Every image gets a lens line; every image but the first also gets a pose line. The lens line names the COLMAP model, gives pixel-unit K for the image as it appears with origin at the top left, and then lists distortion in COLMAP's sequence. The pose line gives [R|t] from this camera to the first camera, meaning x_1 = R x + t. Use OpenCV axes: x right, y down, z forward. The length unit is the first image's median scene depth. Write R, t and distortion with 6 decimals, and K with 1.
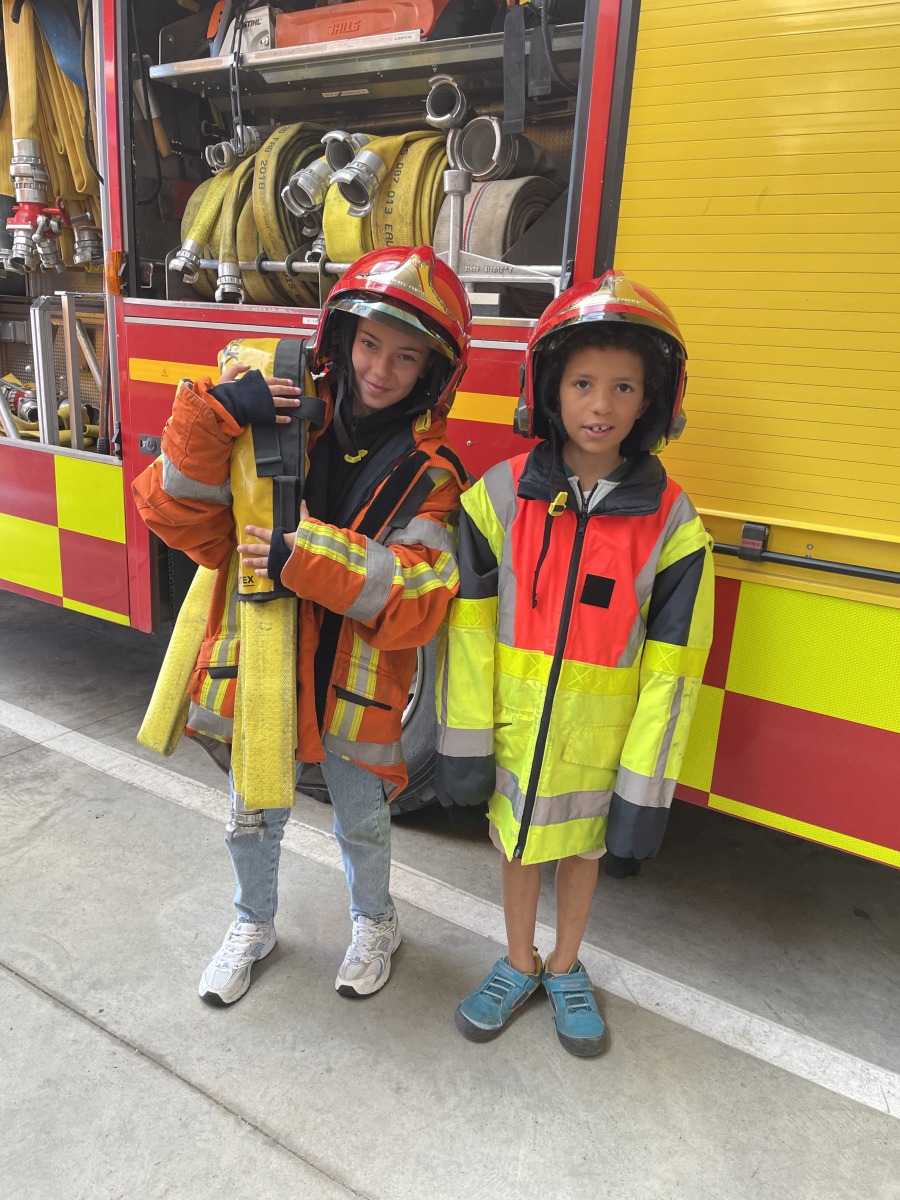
lens RADIAL K [[909.6, 0, 458.9], [0, 909.6, 609.4], [0, 0, 1]] dist [0.083409, -0.118932]
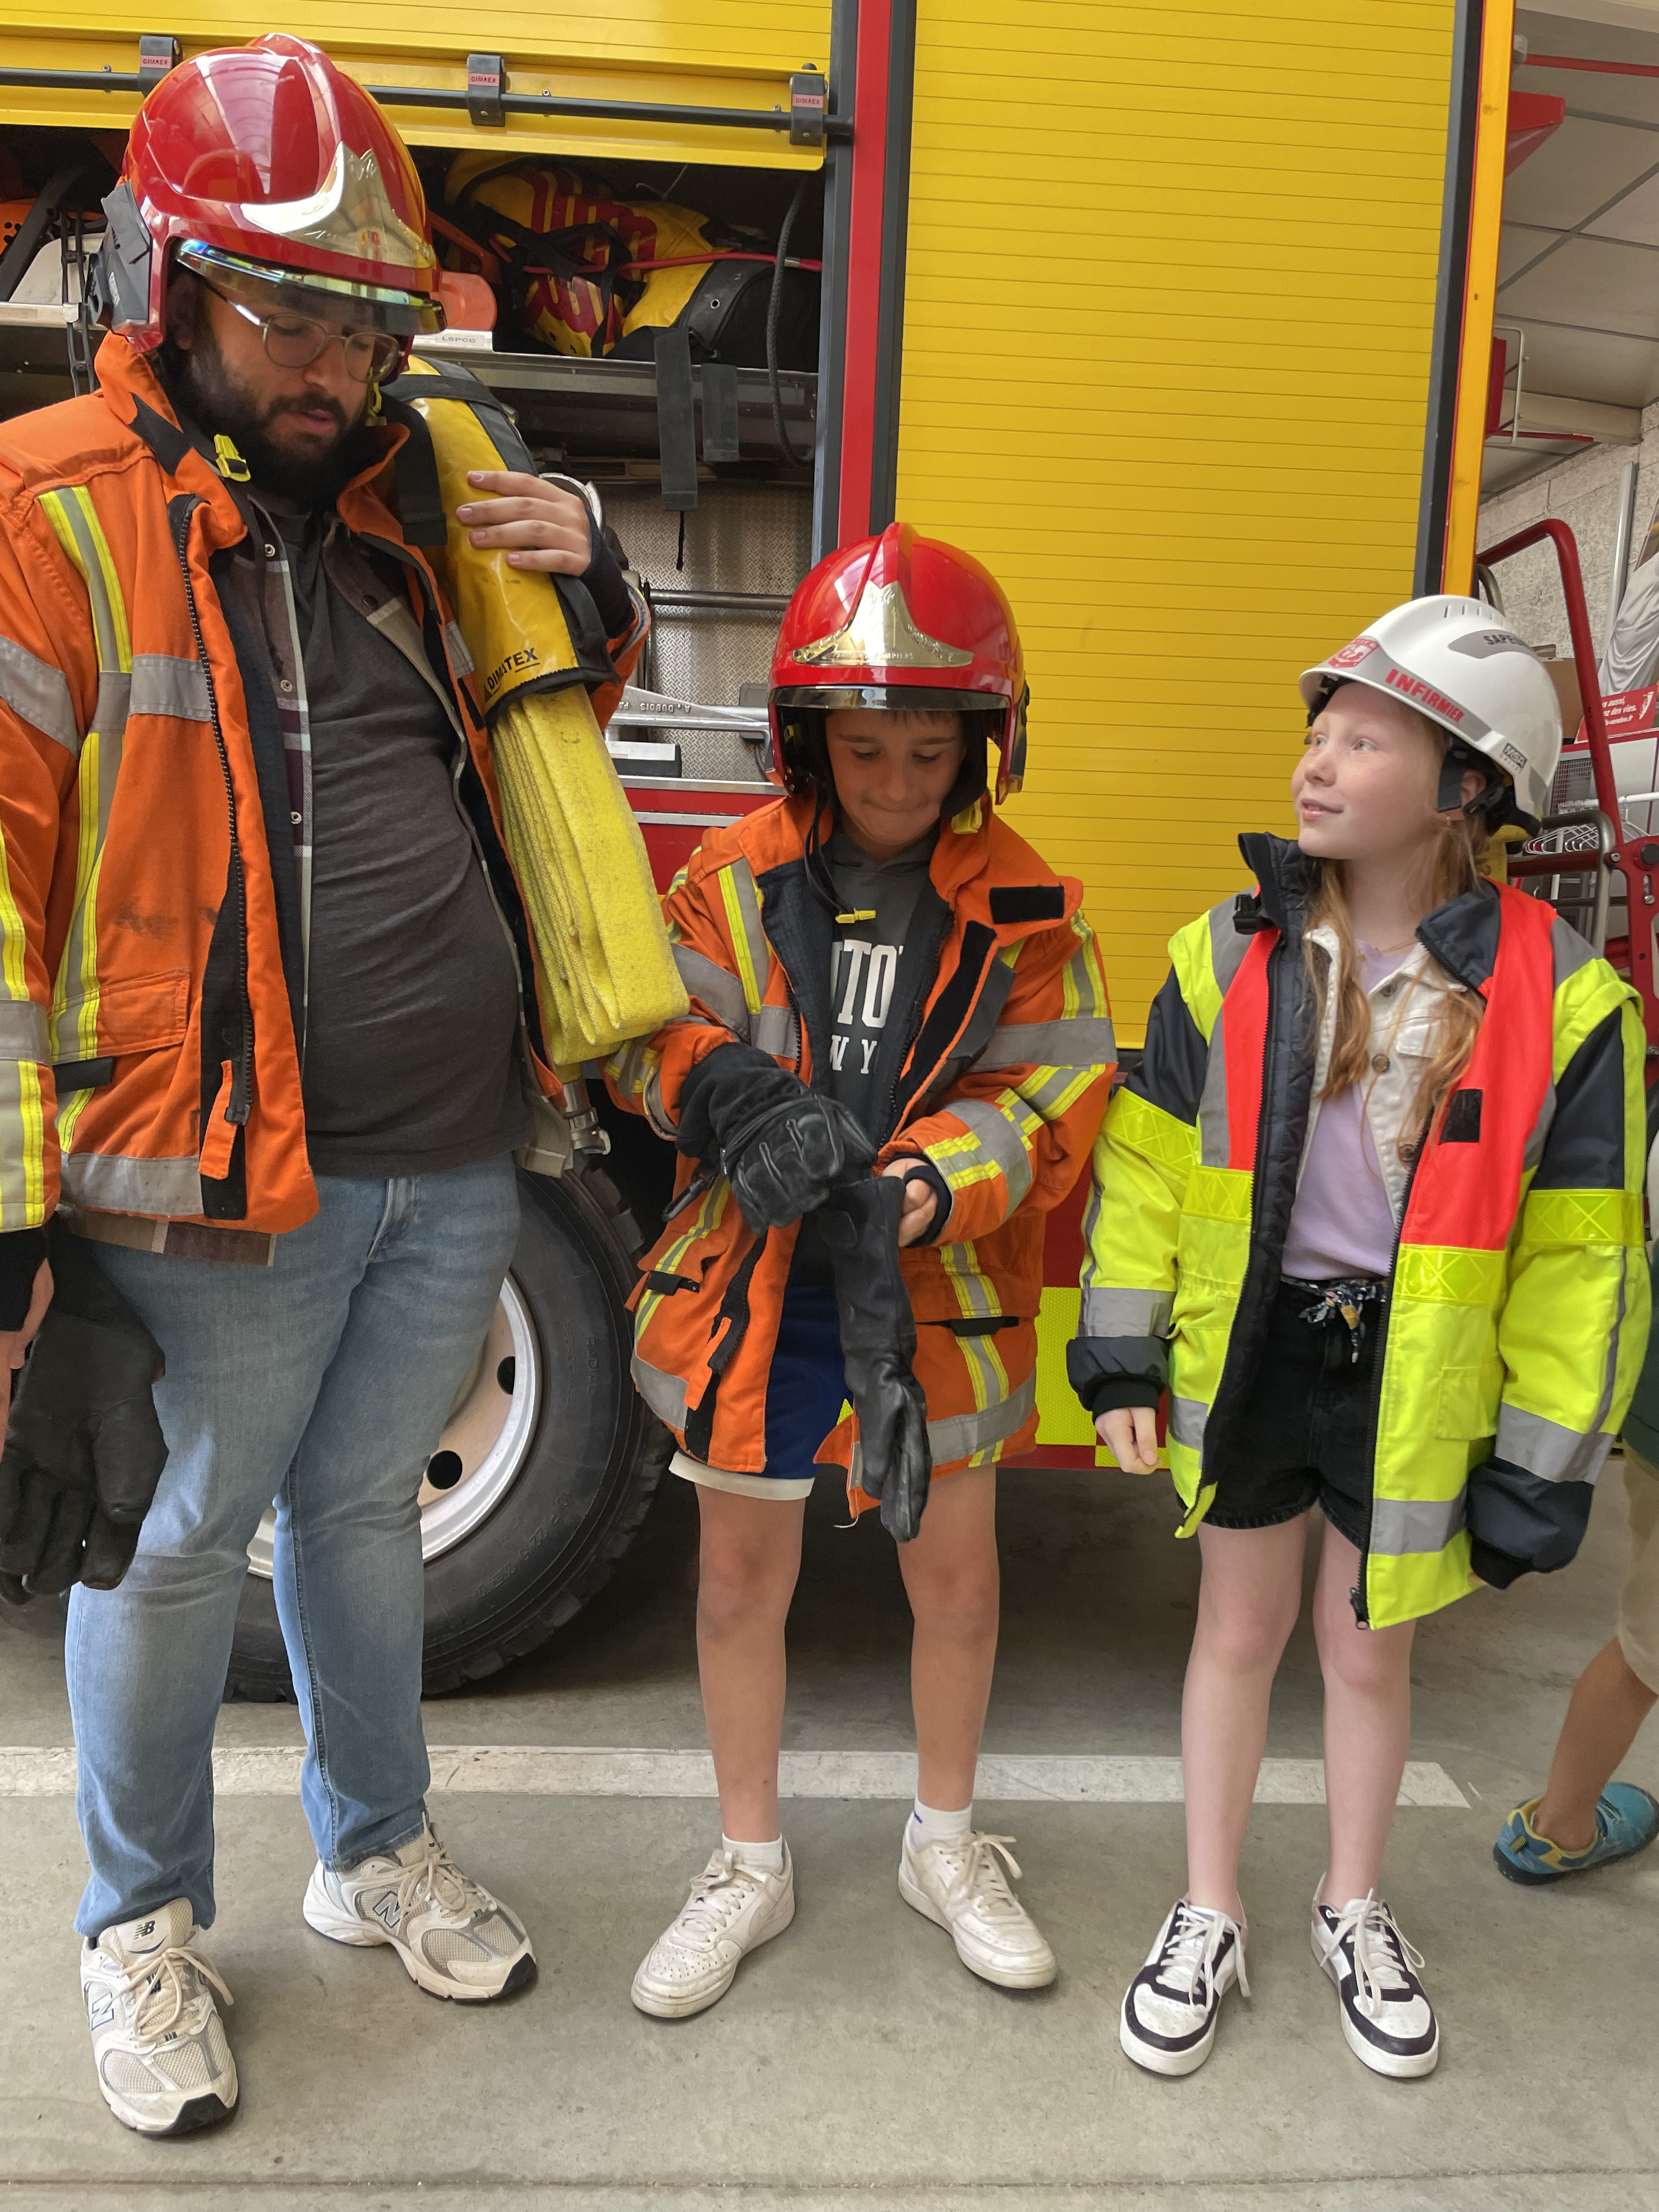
lens RADIAL K [[1676.7, 0, 826.7], [0, 1676.7, 1092.1], [0, 0, 1]] dist [0.083409, -0.118932]
pose [[0.816651, -0.087242, 0.570500, -0.525758], [0.173303, 0.979959, -0.098220, 0.026241], [-0.550497, 0.179080, 0.815404, 0.027450]]
